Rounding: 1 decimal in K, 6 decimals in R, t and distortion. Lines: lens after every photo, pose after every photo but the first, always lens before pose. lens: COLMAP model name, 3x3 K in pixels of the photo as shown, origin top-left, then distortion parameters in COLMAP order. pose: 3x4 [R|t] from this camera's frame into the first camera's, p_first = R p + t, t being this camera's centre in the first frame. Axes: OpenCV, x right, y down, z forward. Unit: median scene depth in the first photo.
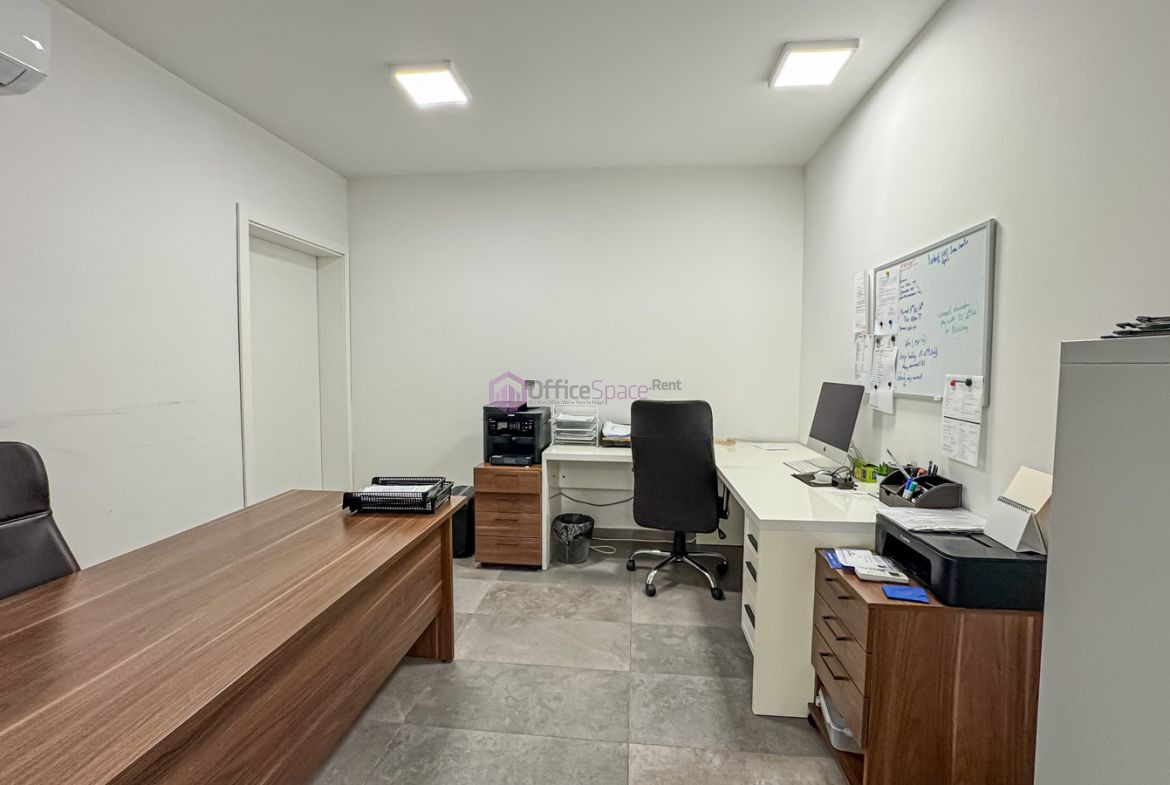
lens RADIAL K [[503.6, 0, 576.9], [0, 503.6, 386.2], [0, 0, 1]] dist [0.002076, 0.000580]
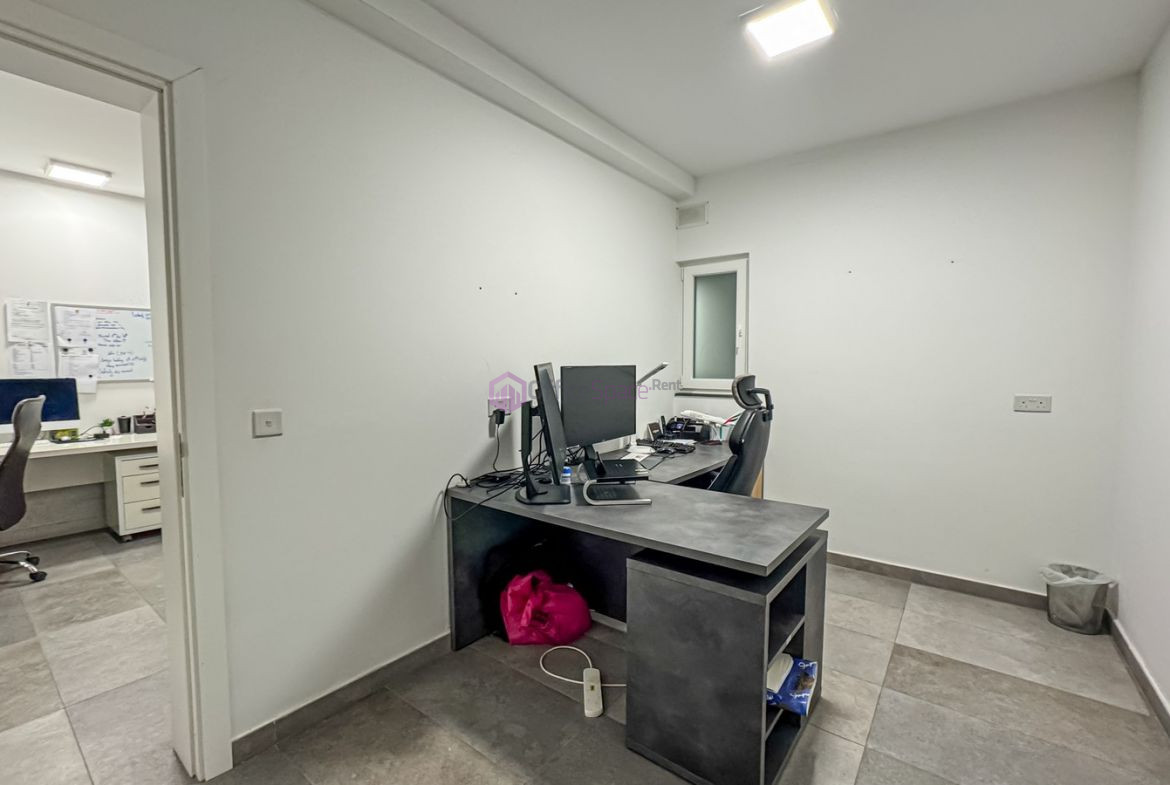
lens RADIAL K [[505.6, 0, 588.0], [0, 505.6, 395.5], [0, 0, 1]] dist [-0.023624, 0.008740]
pose [[-0.854603, -0.034265, 0.518150, -2.039502], [0.019593, 0.994982, 0.098114, -0.083823], [-0.518912, 0.094001, -0.849643, 1.849986]]
